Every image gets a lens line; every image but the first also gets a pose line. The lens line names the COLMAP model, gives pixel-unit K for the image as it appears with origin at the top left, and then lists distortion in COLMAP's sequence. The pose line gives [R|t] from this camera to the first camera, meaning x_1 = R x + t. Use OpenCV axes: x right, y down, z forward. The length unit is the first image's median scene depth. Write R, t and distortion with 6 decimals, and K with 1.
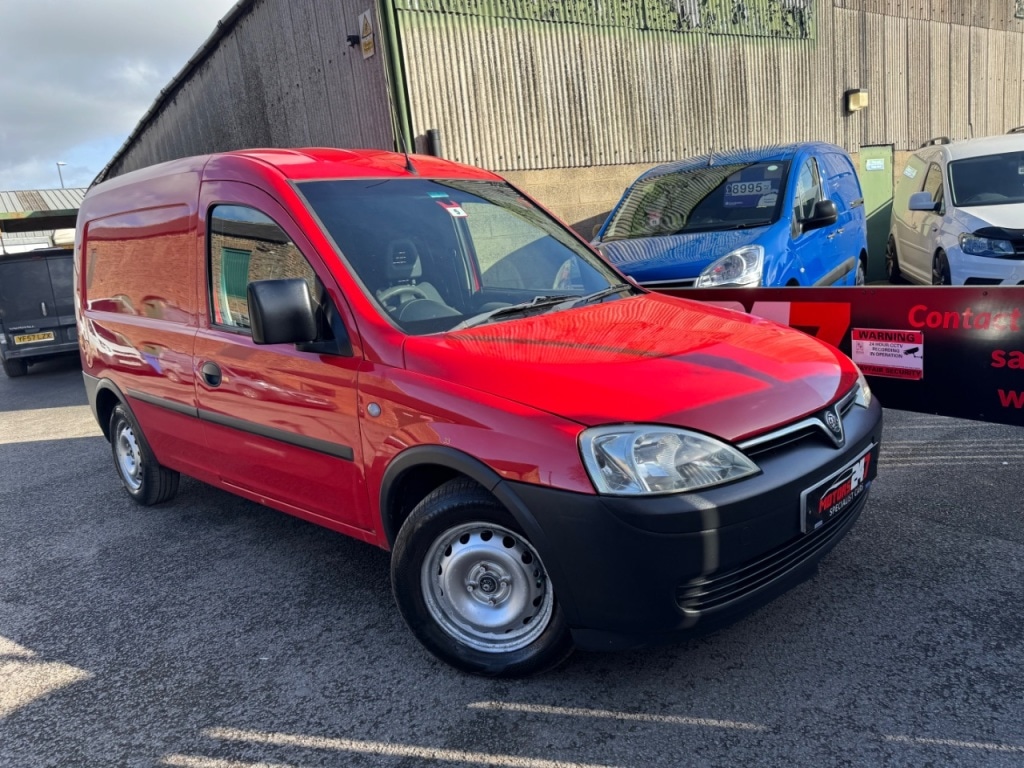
lens RADIAL K [[726.6, 0, 501.2], [0, 726.6, 386.6], [0, 0, 1]] dist [0.025635, -0.033193]
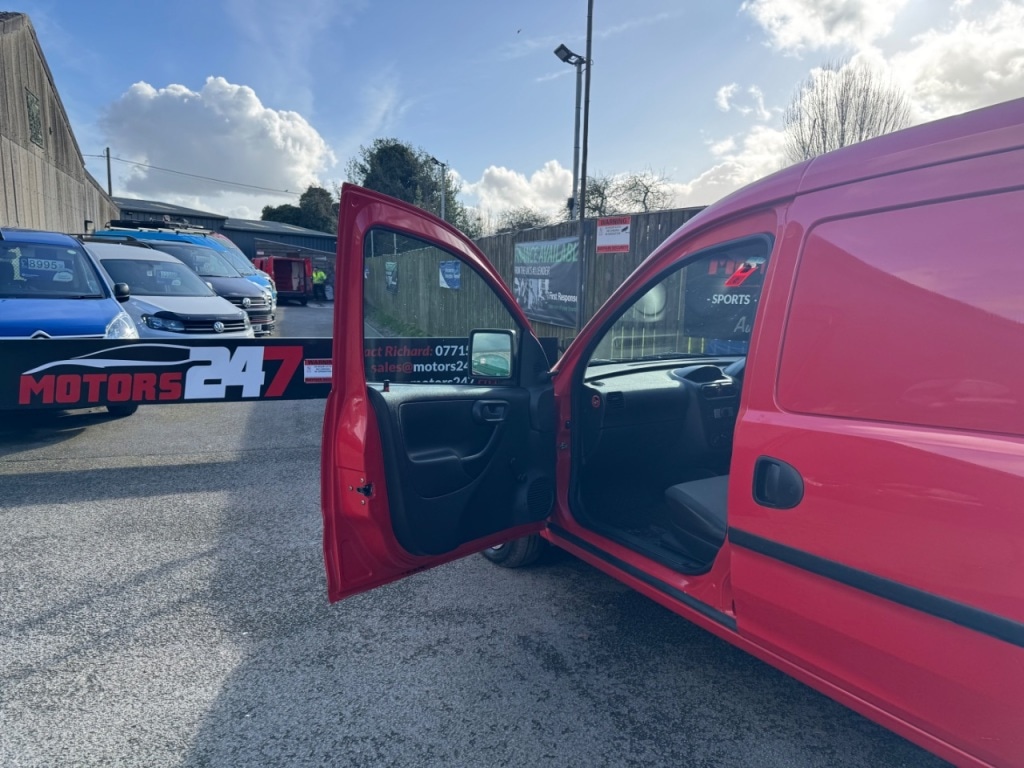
lens RADIAL K [[716.6, 0, 510.3], [0, 716.6, 386.5], [0, 0, 1]] dist [0.135960, -0.176870]
pose [[0.227925, -0.030610, 0.973197, -1.029433], [0.148414, 0.988919, -0.003654, 0.064319], [-0.962301, 0.145269, 0.229943, 0.039033]]
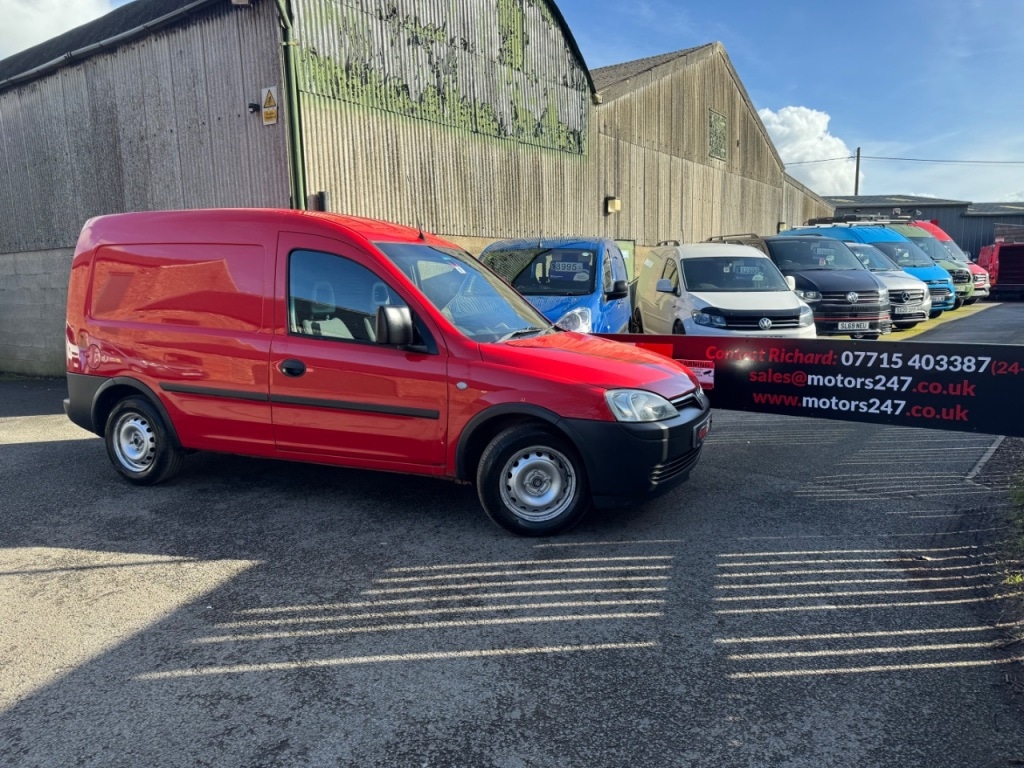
lens RADIAL K [[721.4, 0, 508.2], [0, 721.4, 386.6], [0, 0, 1]] dist [0.045239, -0.052007]
pose [[0.933421, 0.033876, 0.357180, -0.382088], [-0.007435, 0.997145, -0.075141, 0.090634], [-0.358705, 0.067483, 0.931008, -0.332242]]
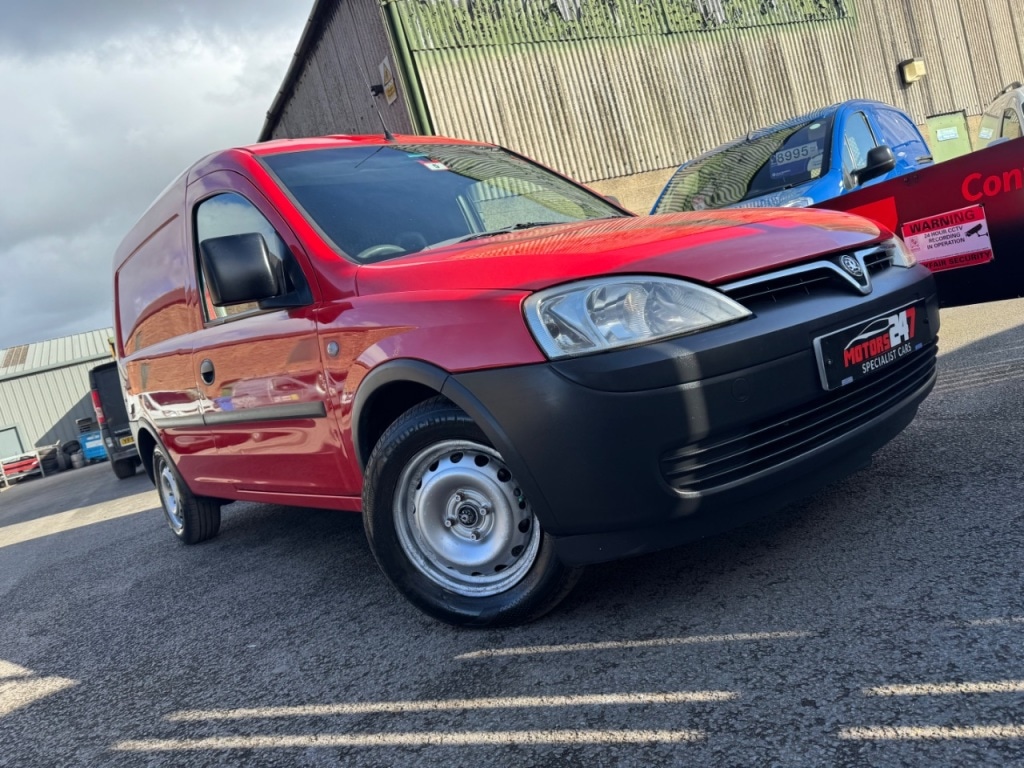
lens RADIAL K [[726.0, 0, 512.9], [0, 726.0, 388.1], [0, 0, 1]] dist [0.029047, -0.035576]
pose [[0.983080, -0.139340, -0.118907, 0.083513], [0.127671, 0.986691, -0.100703, 0.114946], [0.131357, 0.083818, 0.987785, 0.079353]]
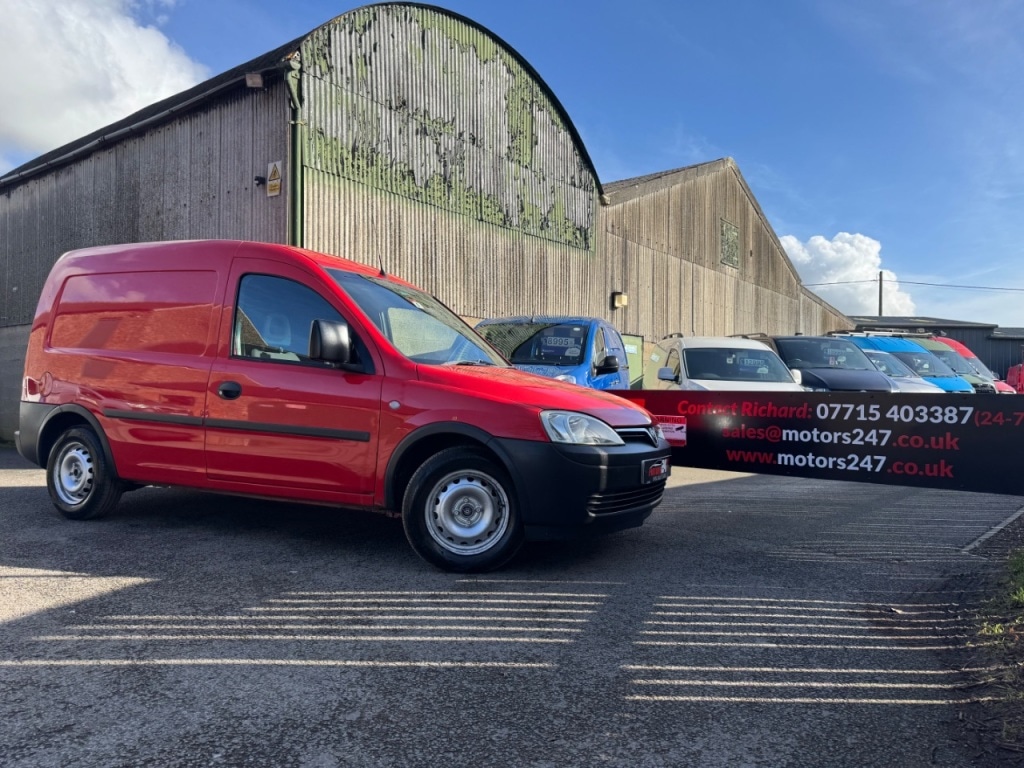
lens RADIAL K [[717.4, 0, 506.4], [0, 717.4, 384.2], [0, 0, 1]] dist [0.087188, -0.127621]
pose [[0.943917, 0.123166, 0.306352, -0.246391], [-0.051432, 0.971343, -0.232050, 0.193900], [-0.326153, 0.203280, 0.923202, -0.306377]]
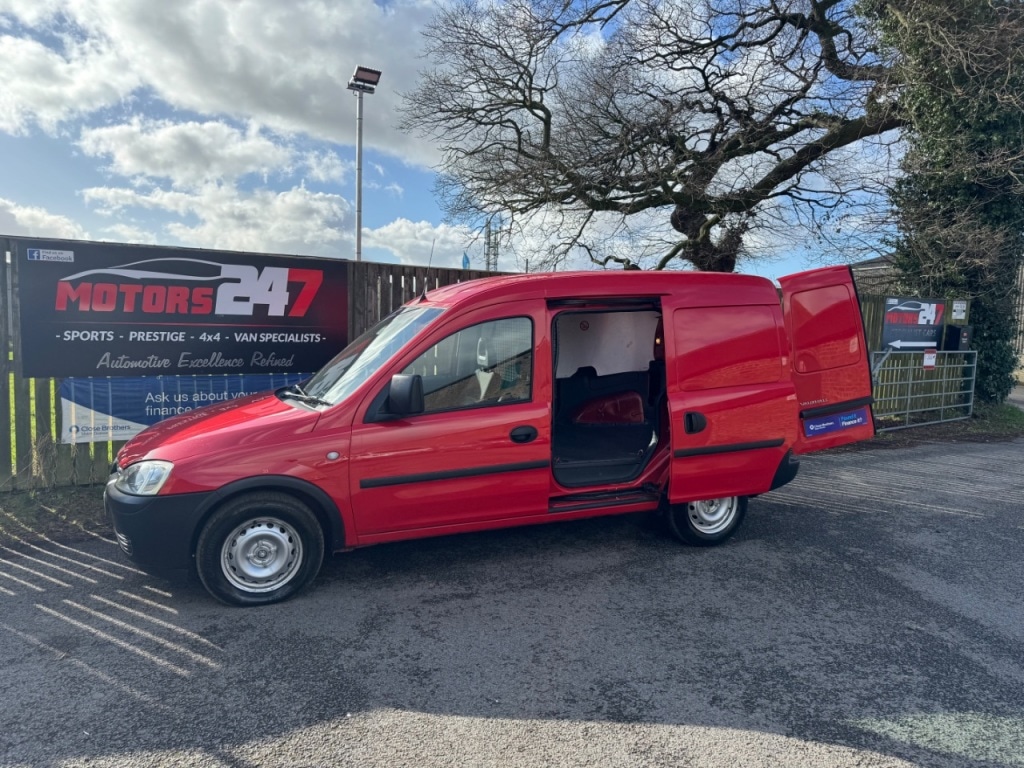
lens RADIAL K [[727.5, 0, 510.9], [0, 727.5, 384.6], [0, 0, 1]] dist [0.019532, -0.024397]
pose [[-0.933278, 0.044896, 0.356338, -0.806602], [0.138840, 0.960124, 0.242665, -0.192440], [-0.331234, 0.275948, -0.902295, 0.990123]]
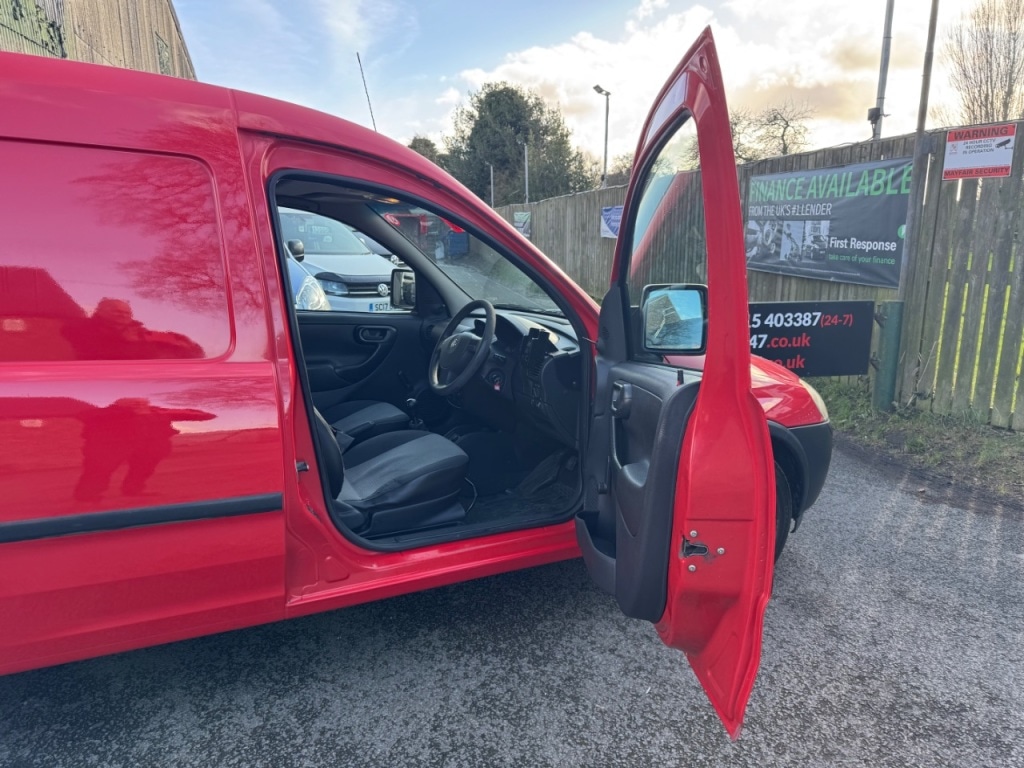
lens RADIAL K [[726.0, 0, 512.9], [0, 726.0, 388.1], [0, 0, 1]] dist [0.029047, -0.035576]
pose [[0.344442, -0.094069, 0.934083, -0.727143], [0.150416, 0.987643, 0.043997, -0.043718], [-0.926680, 0.125347, 0.354335, 0.468750]]
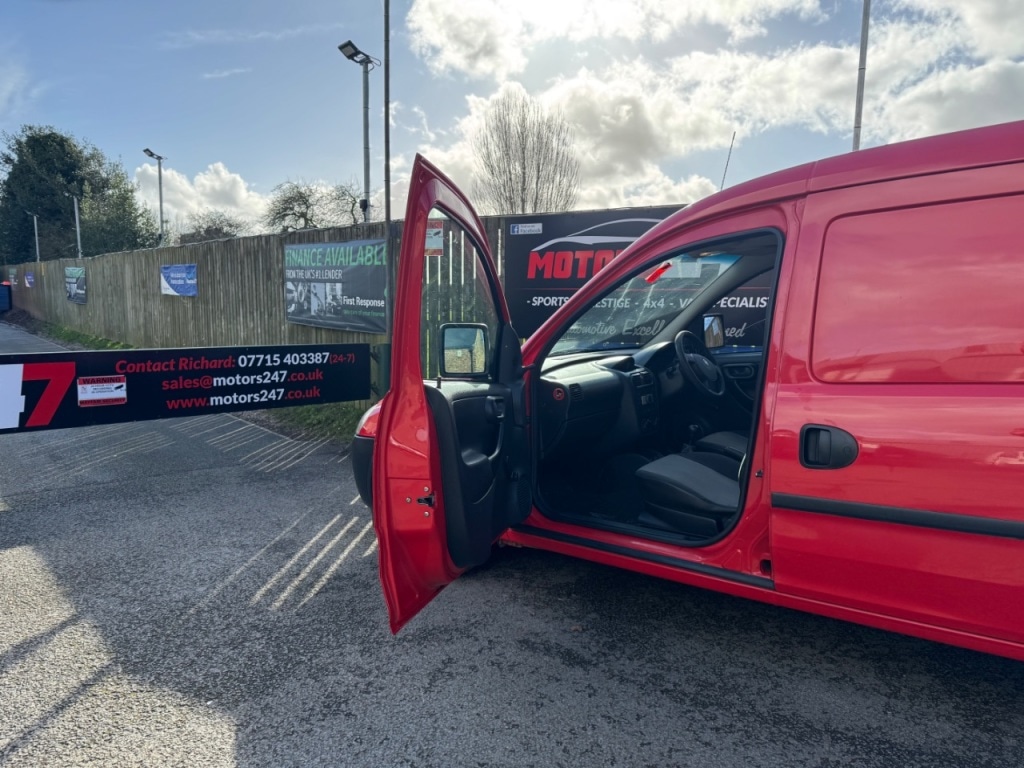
lens RADIAL K [[720.5, 0, 510.2], [0, 720.5, 385.2], [0, 0, 1]] dist [0.102615, -0.167008]
pose [[-0.180247, -0.014005, 0.983522, -1.010967], [0.196589, 0.979212, 0.049972, 0.032928], [-0.963776, 0.202357, -0.173747, 0.310116]]
